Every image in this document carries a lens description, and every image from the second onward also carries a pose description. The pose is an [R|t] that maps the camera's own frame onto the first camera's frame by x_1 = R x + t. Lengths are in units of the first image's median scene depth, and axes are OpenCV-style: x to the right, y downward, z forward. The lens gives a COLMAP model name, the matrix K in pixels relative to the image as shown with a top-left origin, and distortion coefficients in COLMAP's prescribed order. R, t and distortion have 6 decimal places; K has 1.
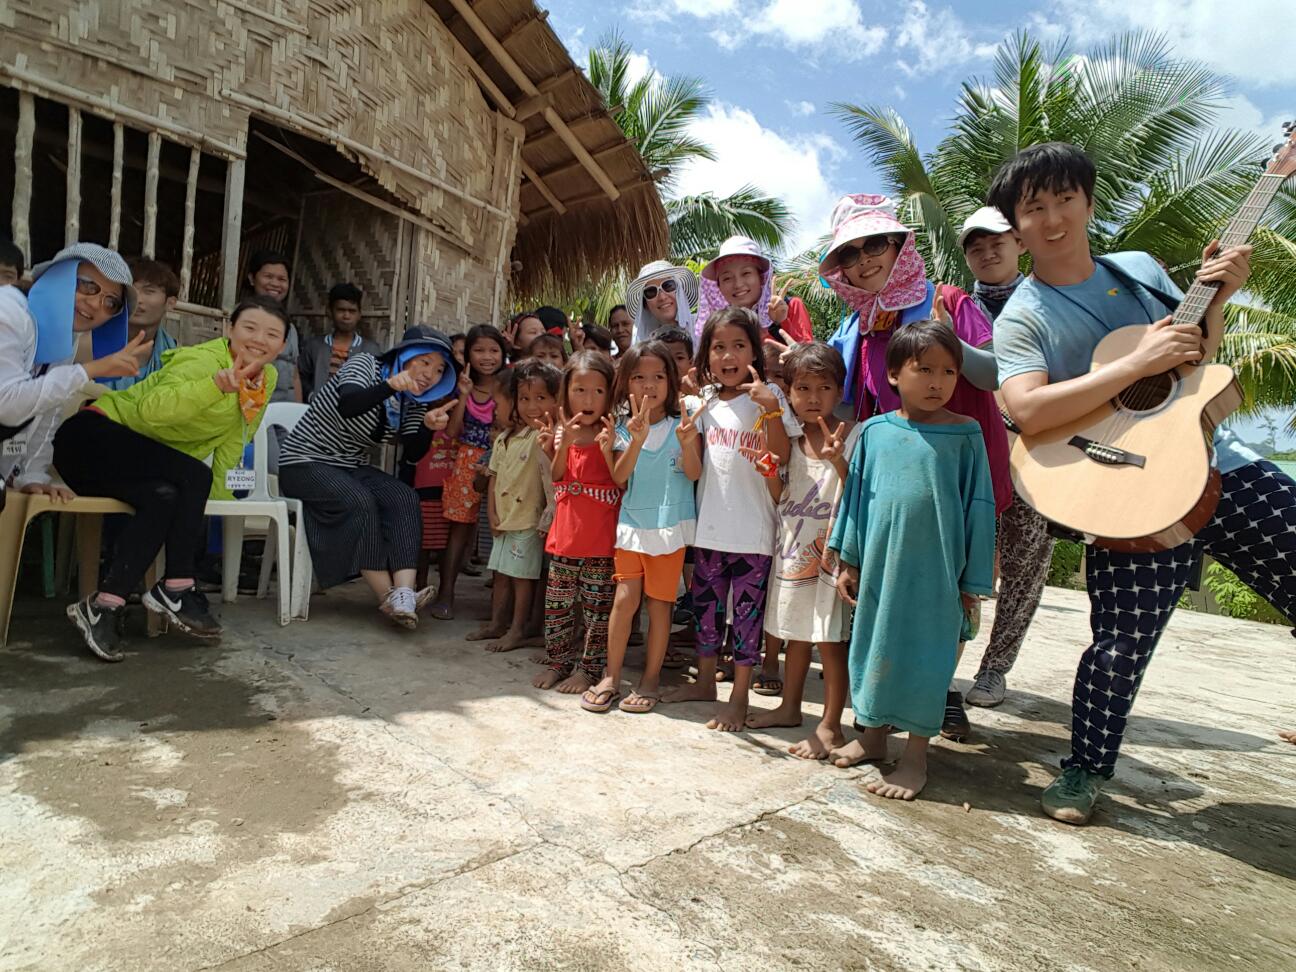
lens RADIAL K [[786.2, 0, 654.1], [0, 786.2, 487.3], [0, 0, 1]] dist [-0.012624, -0.001147]
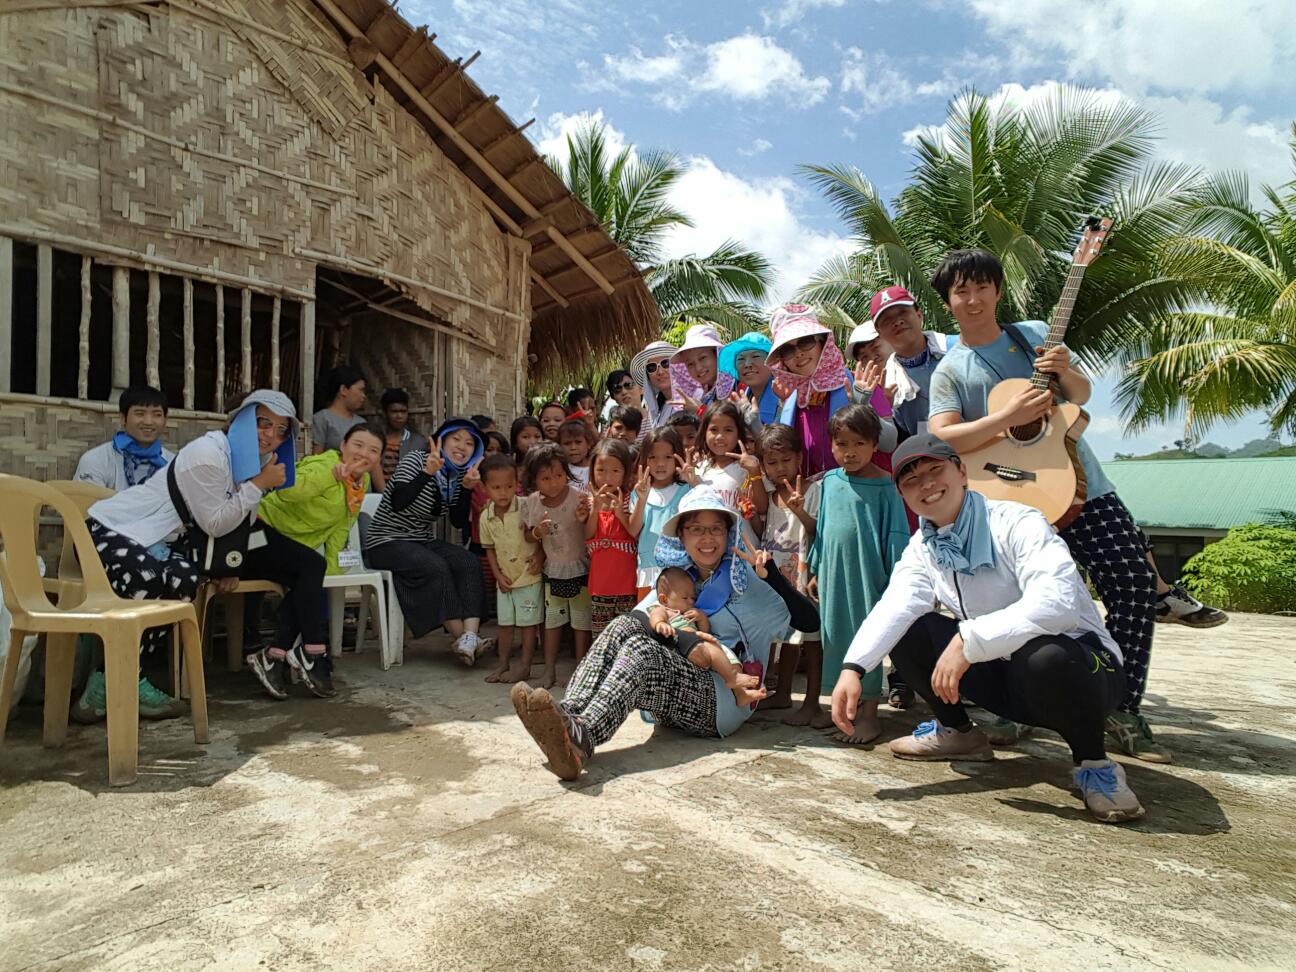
lens RADIAL K [[786.2, 0, 654.1], [0, 786.2, 487.3], [0, 0, 1]] dist [-0.012624, -0.001147]
pose [[0.996365, -0.084914, -0.006782, -0.002396], [0.084350, 0.994588, -0.060659, -0.003083], [0.011896, 0.059867, 0.998135, -0.183523]]
